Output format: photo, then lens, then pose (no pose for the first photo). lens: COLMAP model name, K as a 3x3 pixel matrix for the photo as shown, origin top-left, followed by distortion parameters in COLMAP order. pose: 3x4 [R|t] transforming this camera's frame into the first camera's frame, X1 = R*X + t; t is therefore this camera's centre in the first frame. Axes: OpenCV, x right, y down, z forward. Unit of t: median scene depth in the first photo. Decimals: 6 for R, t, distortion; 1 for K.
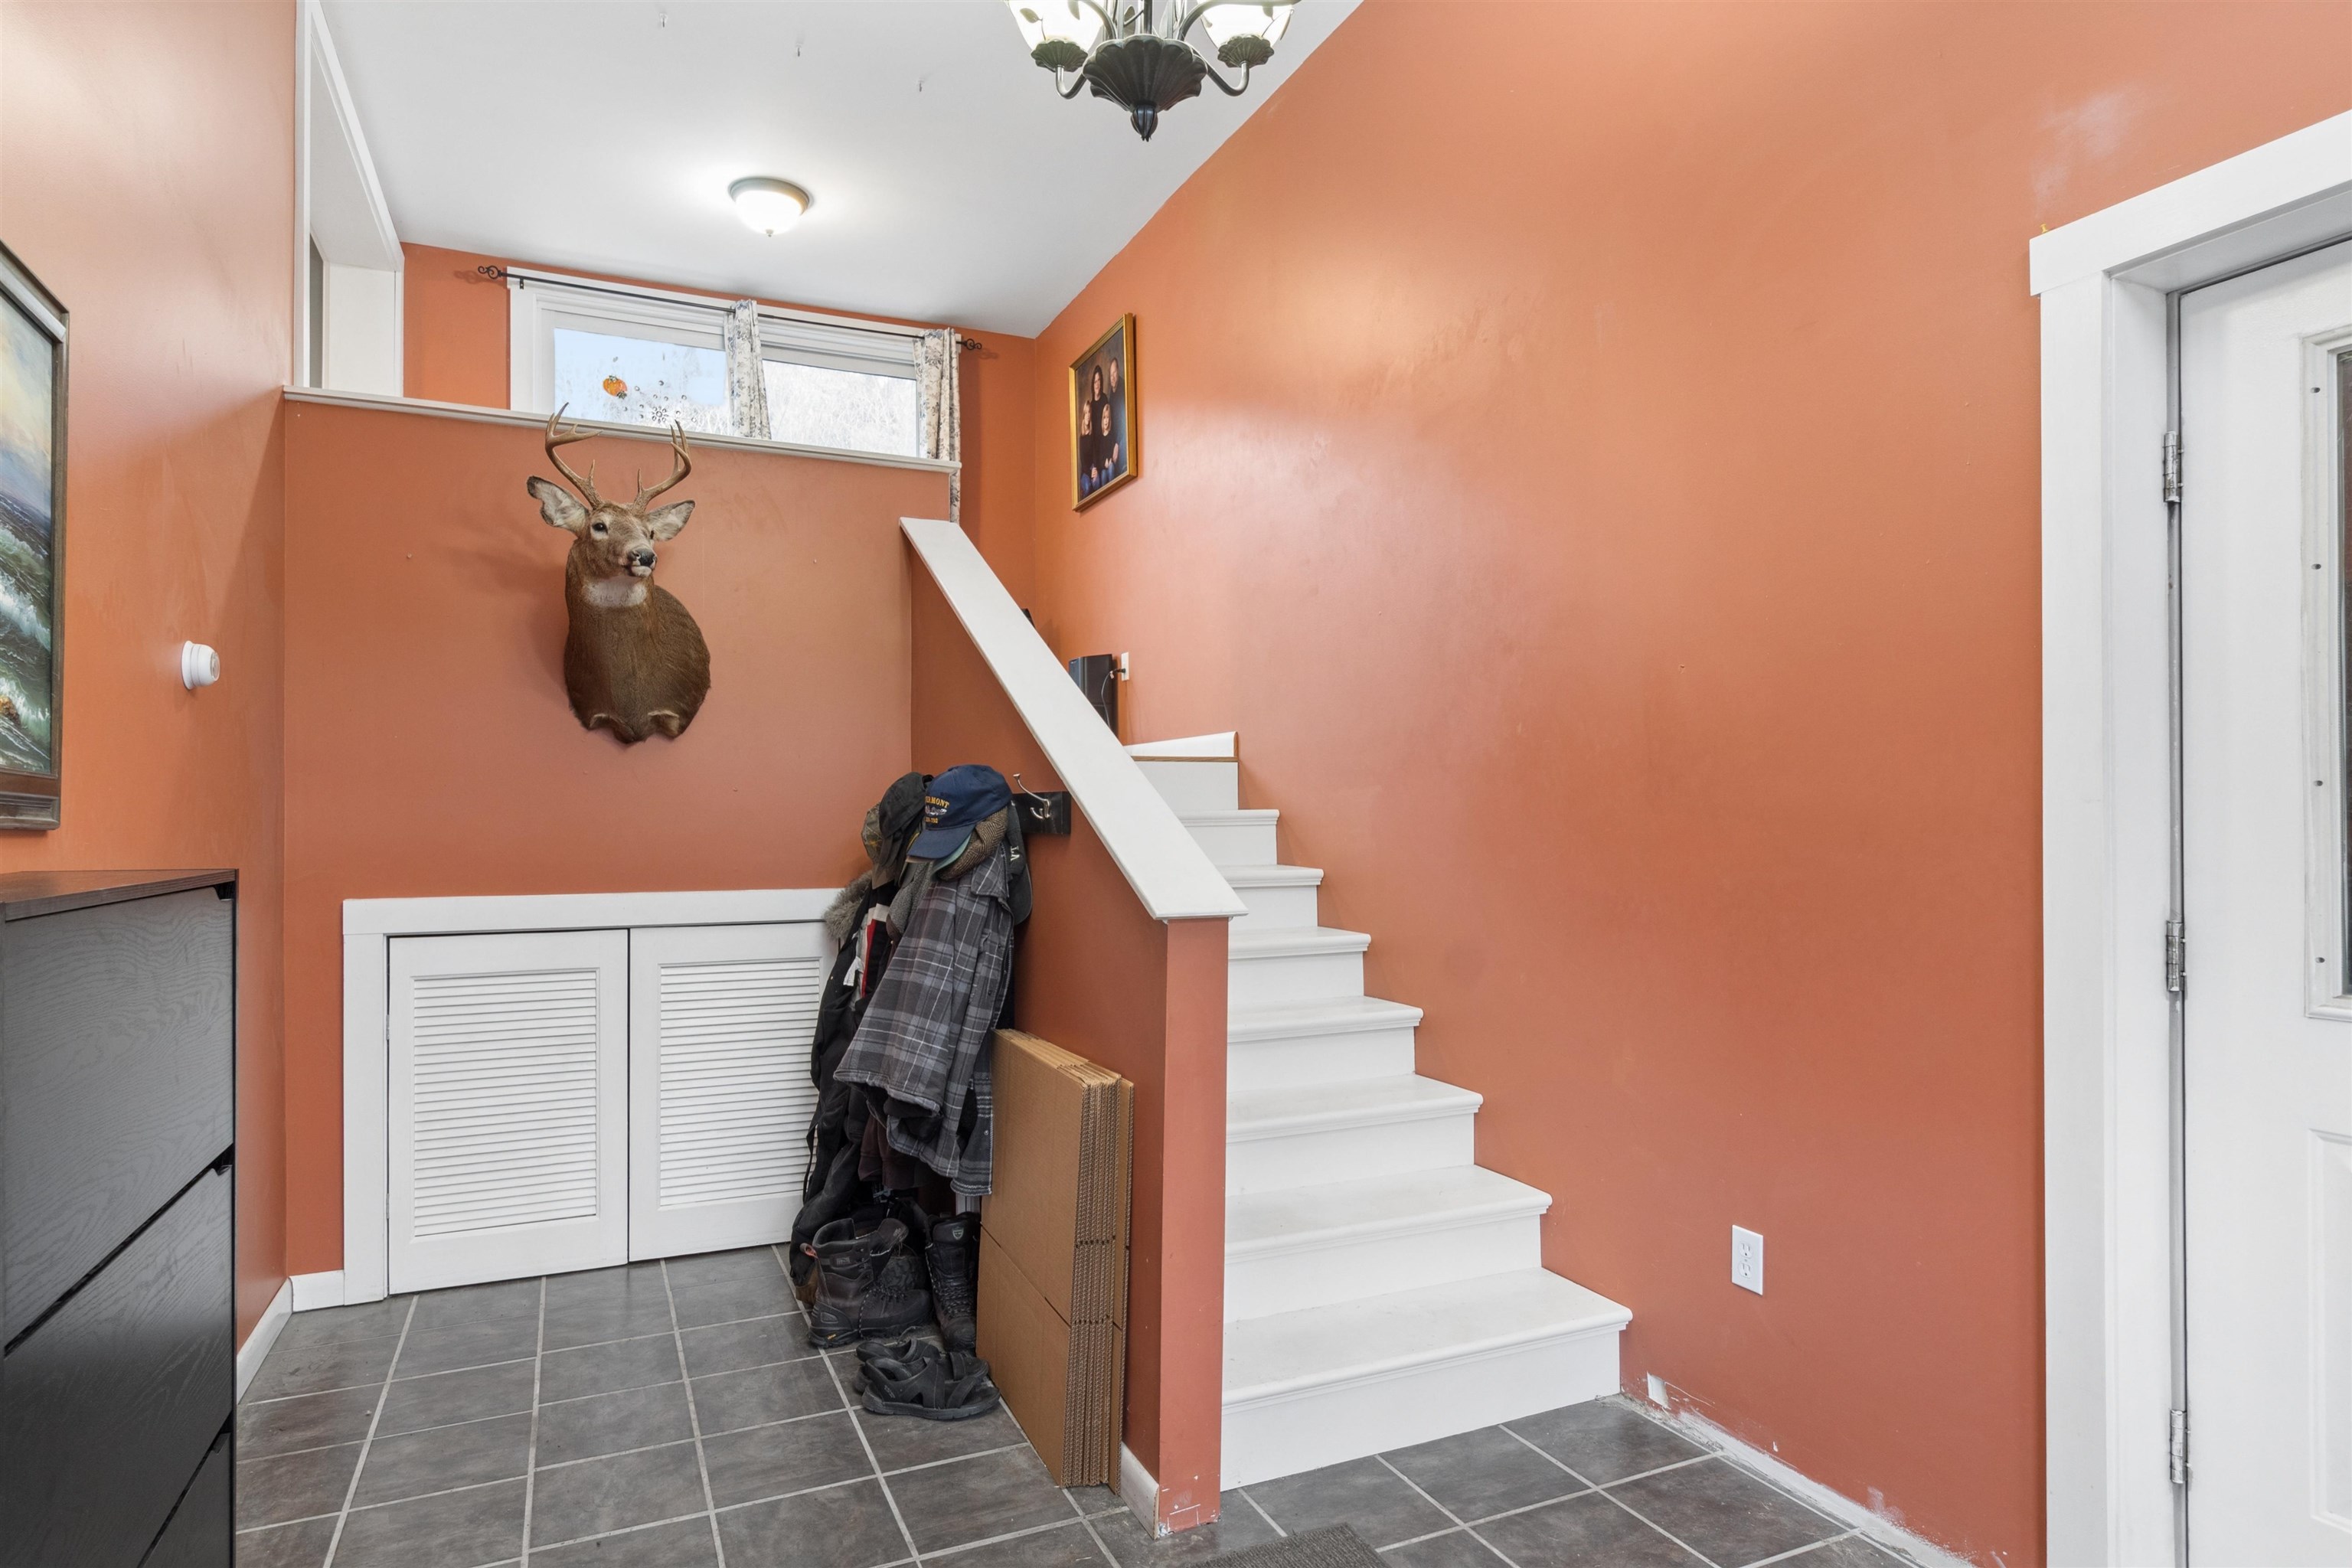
lens RADIAL K [[1334.2, 0, 1195.3], [0, 1334.2, 842.6], [0, 0, 1]] dist [0.003092, 0.000410]
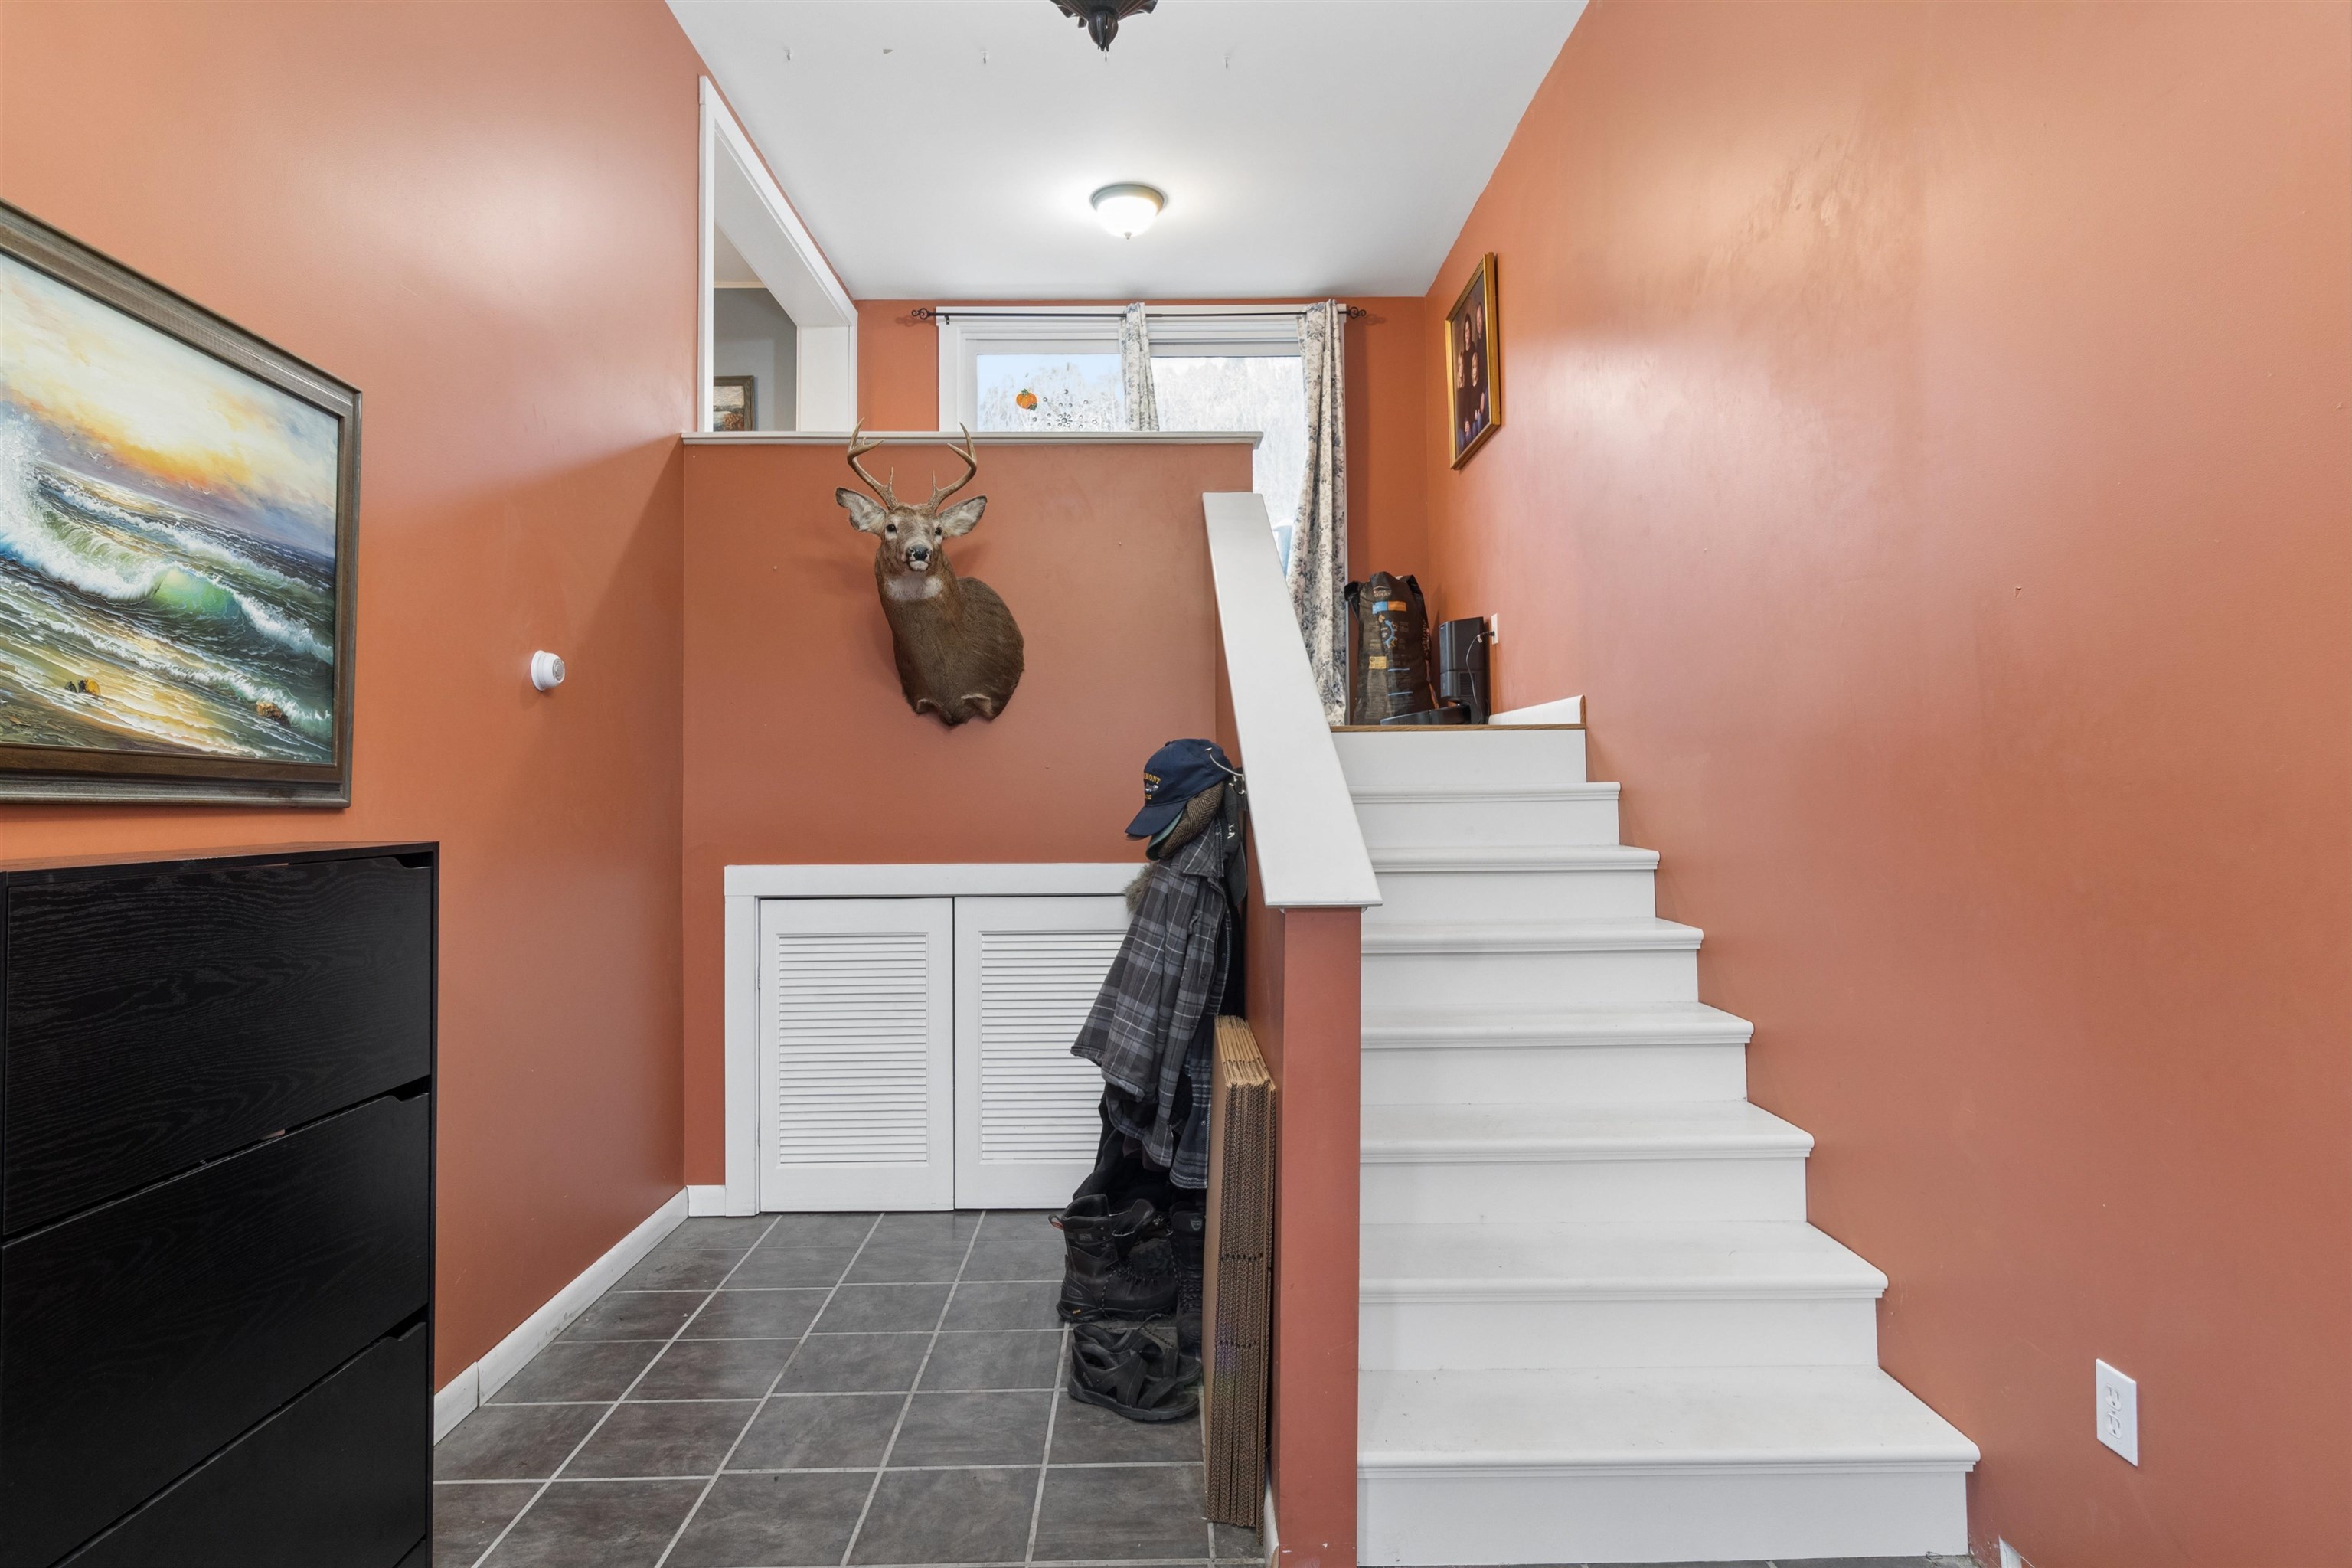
lens RADIAL K [[1321.9, 0, 1161.1], [0, 1321.9, 782.7], [0, 0, 1]] dist [0.001834, 0.000827]
pose [[0.911249, -0.006504, -0.411805, 0.197912], [-0.003482, 0.999718, -0.023495, -0.003947], [0.411842, 0.022844, 0.910969, 0.112811]]
